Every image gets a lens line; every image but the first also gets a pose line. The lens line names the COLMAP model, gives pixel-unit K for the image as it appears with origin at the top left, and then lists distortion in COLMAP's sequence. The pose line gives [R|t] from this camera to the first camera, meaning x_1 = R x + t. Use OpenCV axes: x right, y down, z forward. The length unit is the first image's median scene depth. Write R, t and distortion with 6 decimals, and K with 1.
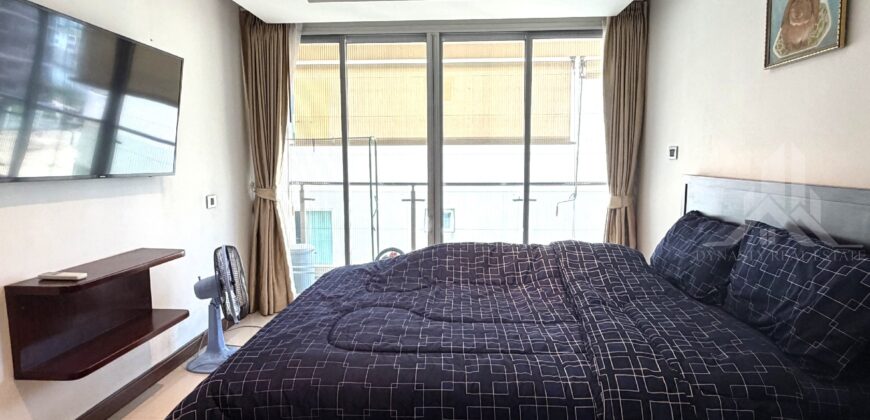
lens RADIAL K [[344.4, 0, 432.8], [0, 344.4, 208.7], [0, 0, 1]] dist [0.002134, -0.000345]
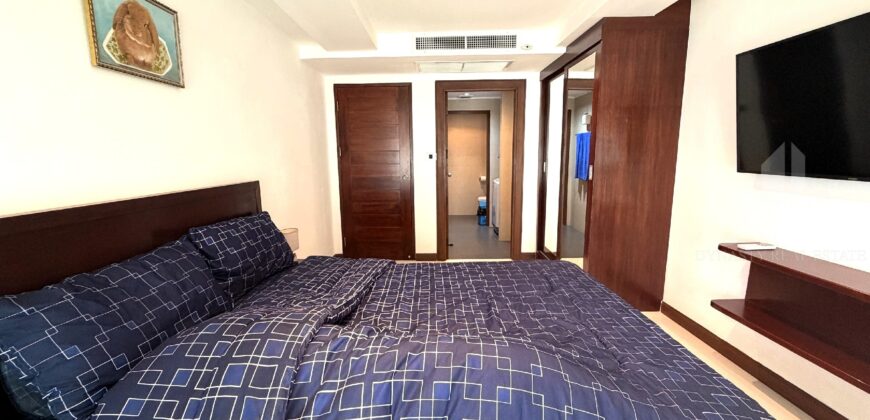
lens RADIAL K [[344.4, 0, 432.8], [0, 344.4, 208.7], [0, 0, 1]] dist [0.002134, -0.000345]
pose [[-0.998193, 0.026856, -0.053753, 0.246377], [0.010035, 0.956506, 0.291538, -0.347482], [0.059245, 0.290472, -0.955048, 2.174183]]
